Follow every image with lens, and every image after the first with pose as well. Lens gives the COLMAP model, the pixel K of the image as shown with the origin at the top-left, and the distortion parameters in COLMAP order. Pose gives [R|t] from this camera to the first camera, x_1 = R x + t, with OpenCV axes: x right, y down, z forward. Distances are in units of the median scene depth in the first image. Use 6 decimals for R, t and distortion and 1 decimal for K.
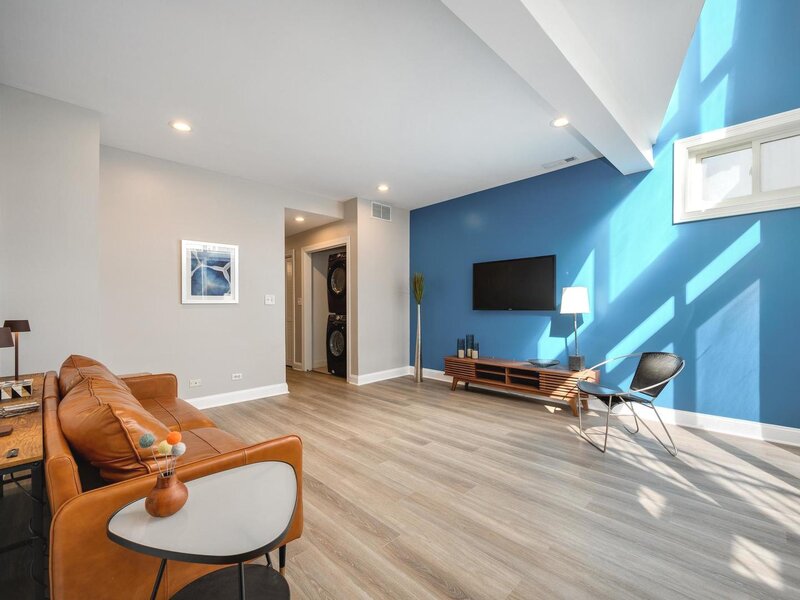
lens RADIAL K [[350.4, 0, 400.6], [0, 350.4, 303.4], [0, 0, 1]] dist [0.001608, 0.000669]
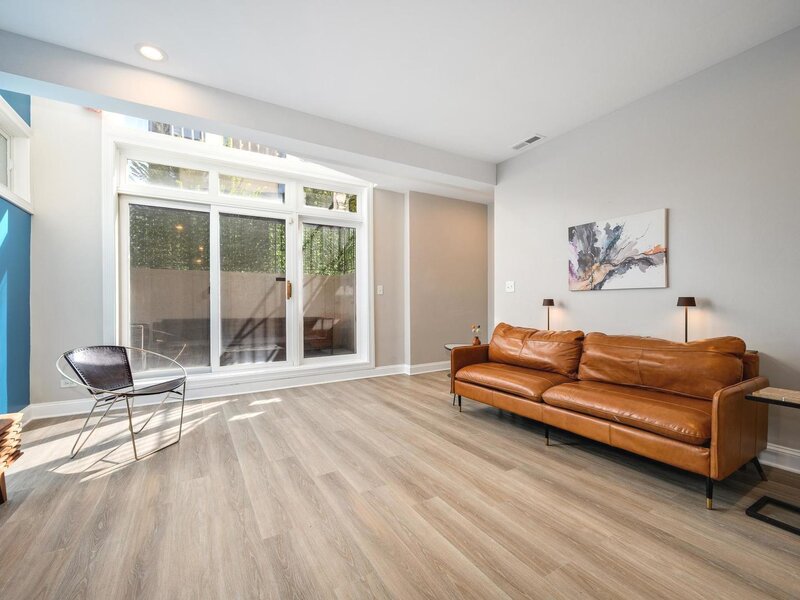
lens RADIAL K [[350.4, 0, 399.1], [0, 350.4, 303.4], [0, 0, 1]] dist [0.001608, 0.000669]
pose [[-0.970017, 0.014698, 0.242591, -0.282032], [0.013952, 0.999891, -0.004792, 0.044053], [-0.242635, -0.001264, -0.970117, 1.814163]]
